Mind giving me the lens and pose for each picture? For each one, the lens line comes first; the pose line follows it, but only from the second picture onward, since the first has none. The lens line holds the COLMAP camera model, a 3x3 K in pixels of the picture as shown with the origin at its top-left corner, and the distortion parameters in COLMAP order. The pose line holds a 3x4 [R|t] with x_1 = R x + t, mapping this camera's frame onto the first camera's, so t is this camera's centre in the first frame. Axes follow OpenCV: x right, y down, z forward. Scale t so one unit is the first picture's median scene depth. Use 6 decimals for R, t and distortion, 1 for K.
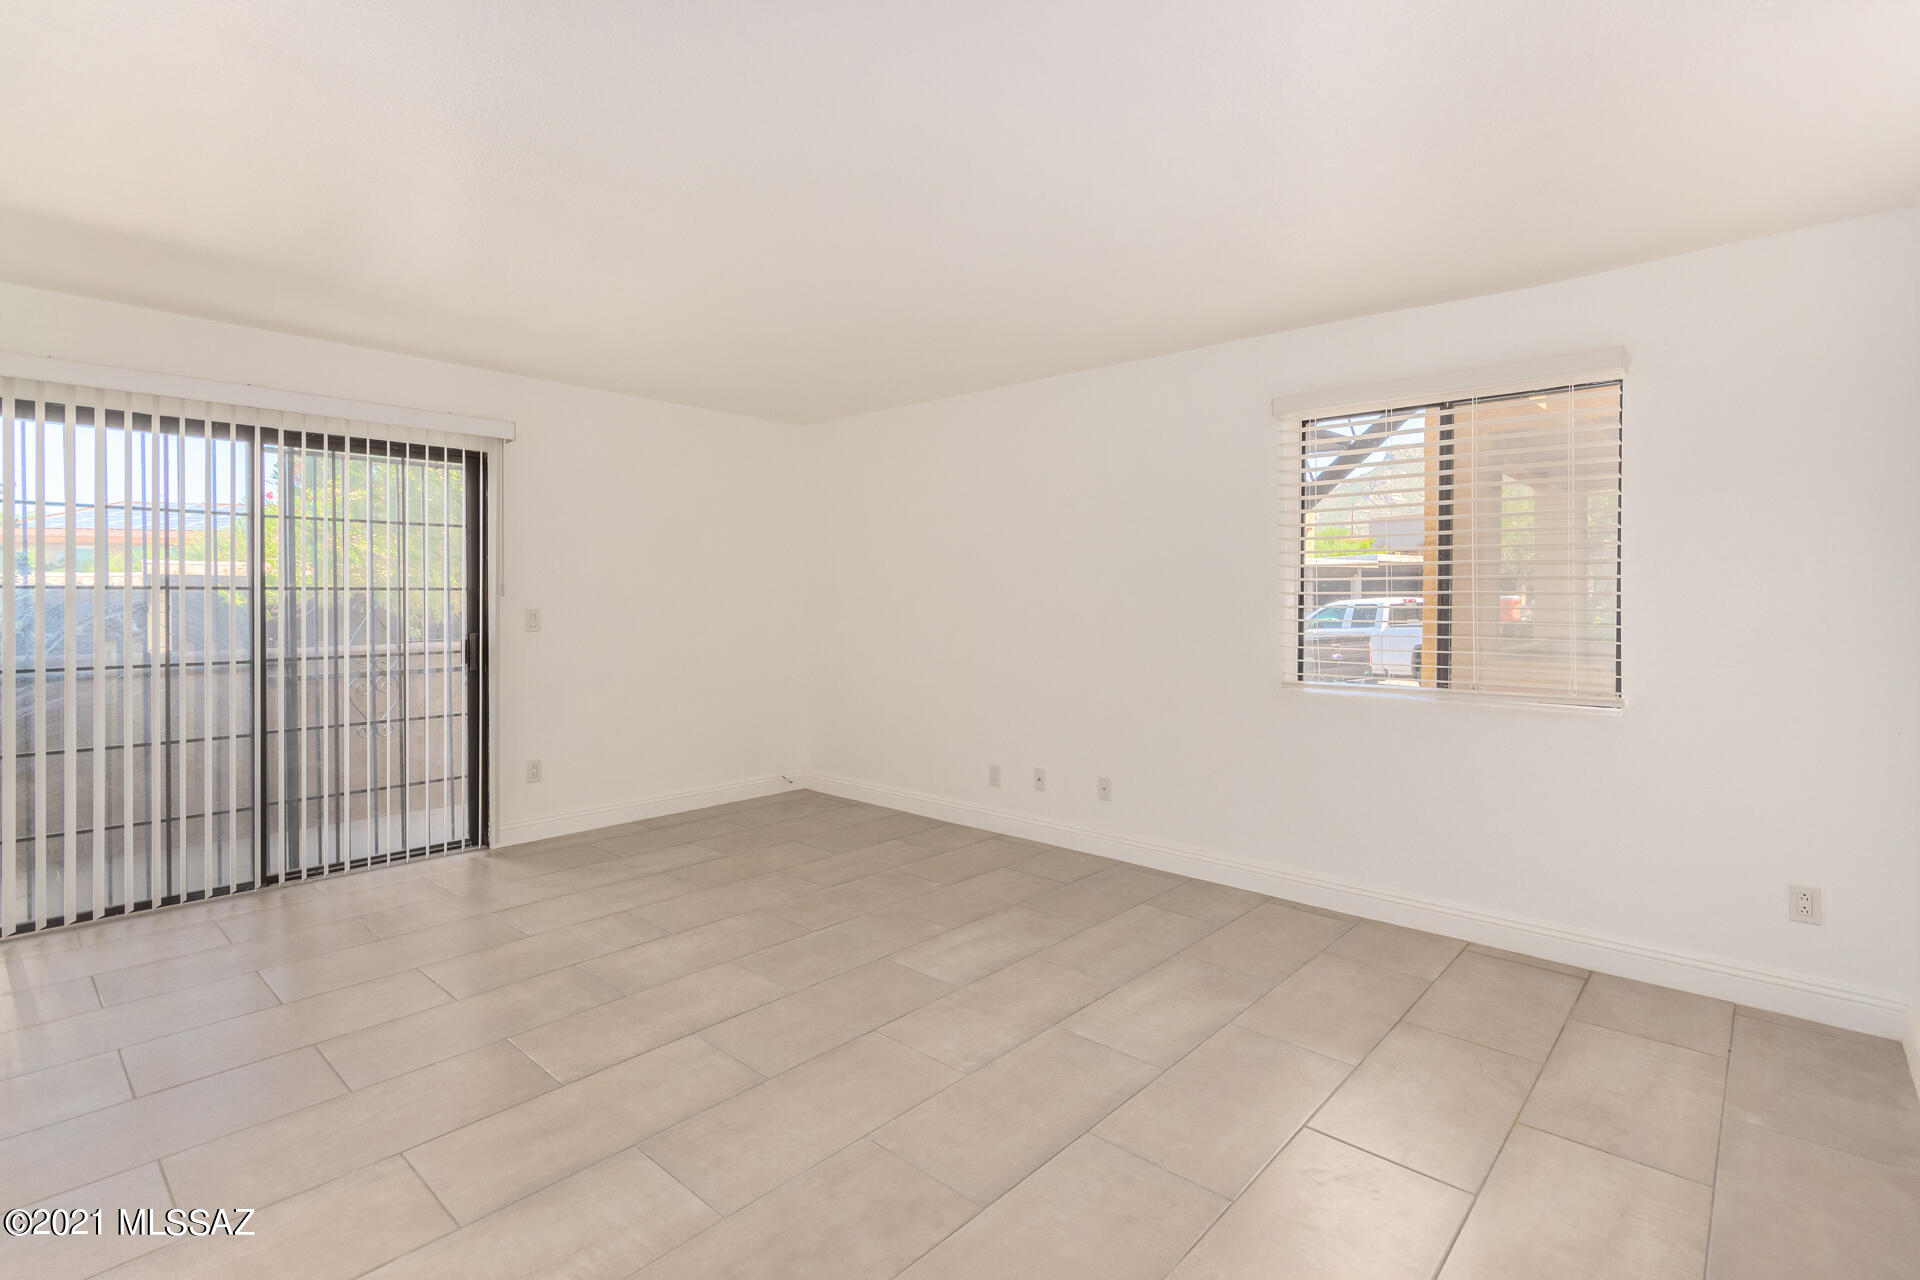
lens RADIAL K [[885.7, 0, 961.1], [0, 885.7, 608.0], [0, 0, 1]] dist [-0.000940, 0.000264]
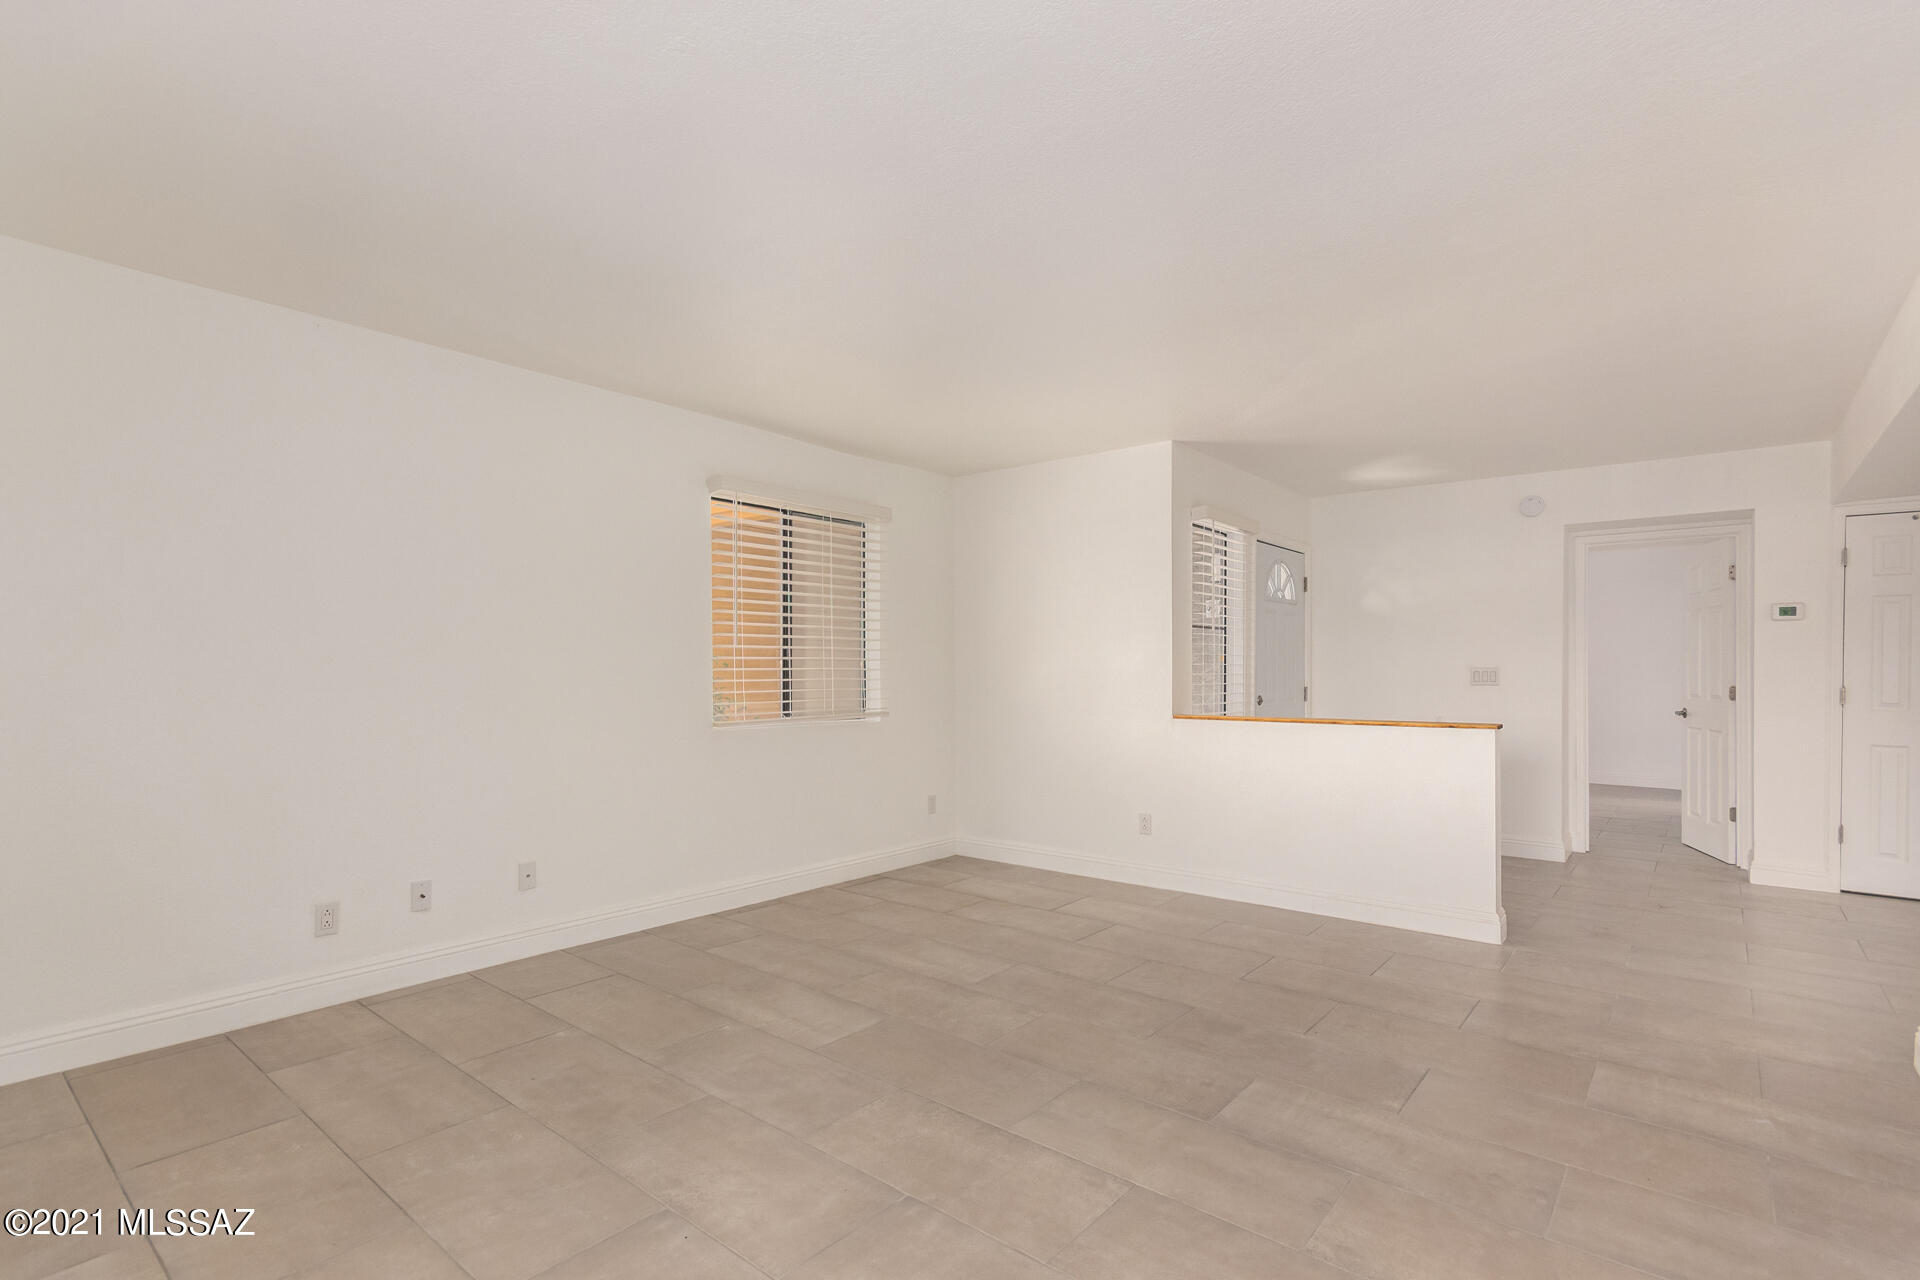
lens RADIAL K [[907.6, 0, 961.1], [0, 907.6, 669.7], [0, 0, 1]] dist [-0.000464, 0.000039]
pose [[-0.030984, -0.011679, 0.999452, -0.890717], [0.002187, 0.999929, 0.011753, 0.000833], [-0.999517, 0.002549, -0.030956, 0.781689]]
